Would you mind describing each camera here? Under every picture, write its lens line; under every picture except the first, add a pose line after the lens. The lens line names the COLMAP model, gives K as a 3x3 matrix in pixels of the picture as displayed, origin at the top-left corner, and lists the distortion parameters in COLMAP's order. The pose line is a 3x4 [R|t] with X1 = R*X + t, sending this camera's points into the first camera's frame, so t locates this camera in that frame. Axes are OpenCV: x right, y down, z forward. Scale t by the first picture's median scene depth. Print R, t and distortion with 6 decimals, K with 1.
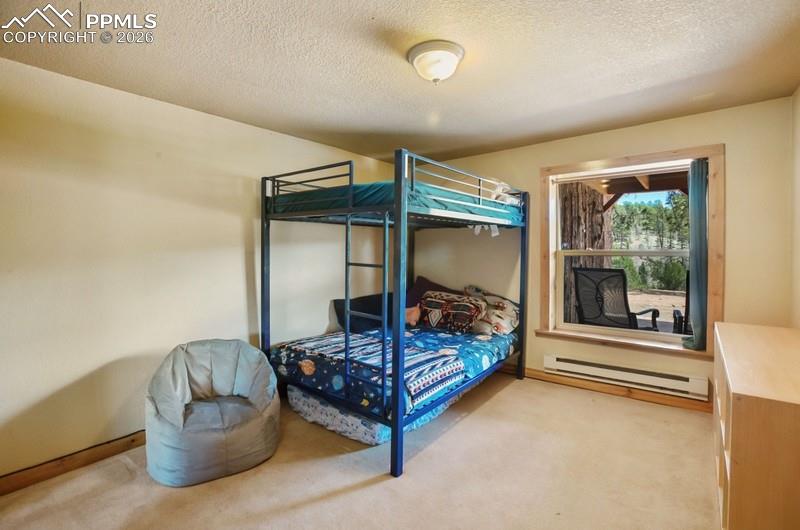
lens RADIAL K [[370.9, 0, 395.6], [0, 370.9, 256.4], [0, 0, 1]] dist [-0.030966, 0.000251]
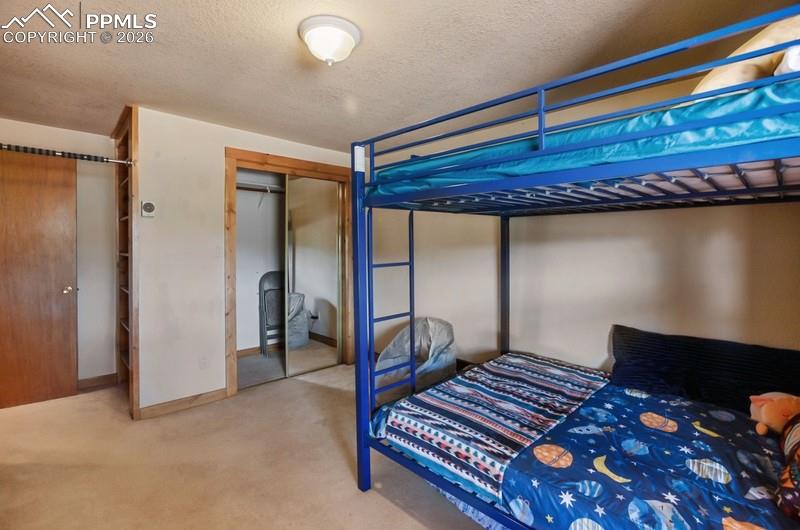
lens RADIAL K [[370.9, 0, 395.6], [0, 370.9, 256.4], [0, 0, 1]] dist [-0.030966, 0.000251]
pose [[-0.164974, 0.012354, -0.986221, 0.732788], [-0.014839, 0.999777, 0.015006, -0.011019], [0.986186, 0.017110, -0.164754, 0.985277]]
